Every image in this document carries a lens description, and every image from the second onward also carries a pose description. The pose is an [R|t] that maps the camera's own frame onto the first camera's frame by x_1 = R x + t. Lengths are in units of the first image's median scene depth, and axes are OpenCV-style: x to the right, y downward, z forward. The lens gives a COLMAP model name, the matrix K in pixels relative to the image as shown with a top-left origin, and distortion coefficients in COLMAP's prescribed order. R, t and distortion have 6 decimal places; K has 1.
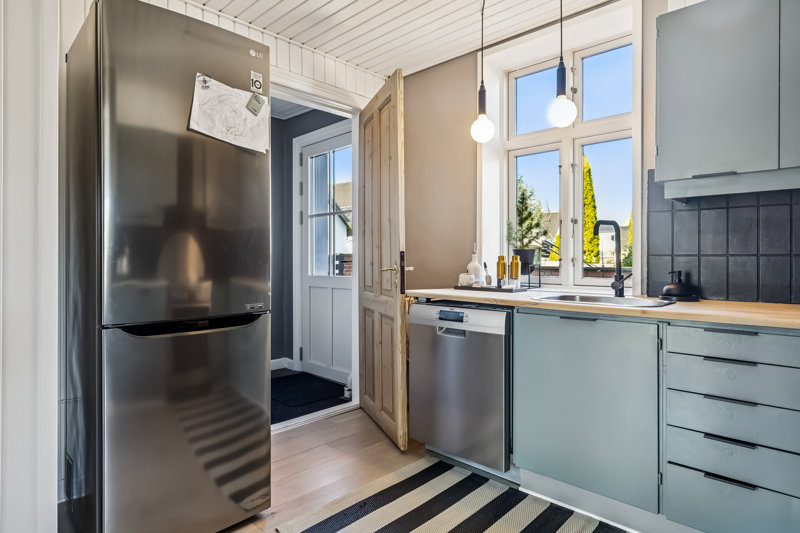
lens RADIAL K [[462.9, 0, 400.1], [0, 462.9, 262.6], [0, 0, 1]] dist [-0.000704, 0.000073]
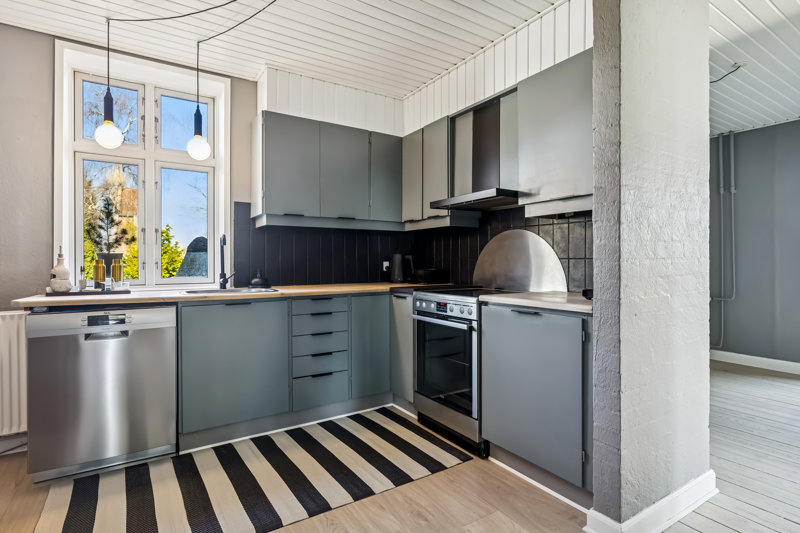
lens RADIAL K [[419.6, 0, 401.1], [0, 419.6, 262.9], [0, 0, 1]] dist [0.001014, 0.000215]
pose [[0.223548, -0.003428, 0.974687, -0.614272], [0.008321, 0.999964, 0.001609, -0.003191], [-0.974657, 0.007750, 0.223568, 0.174712]]
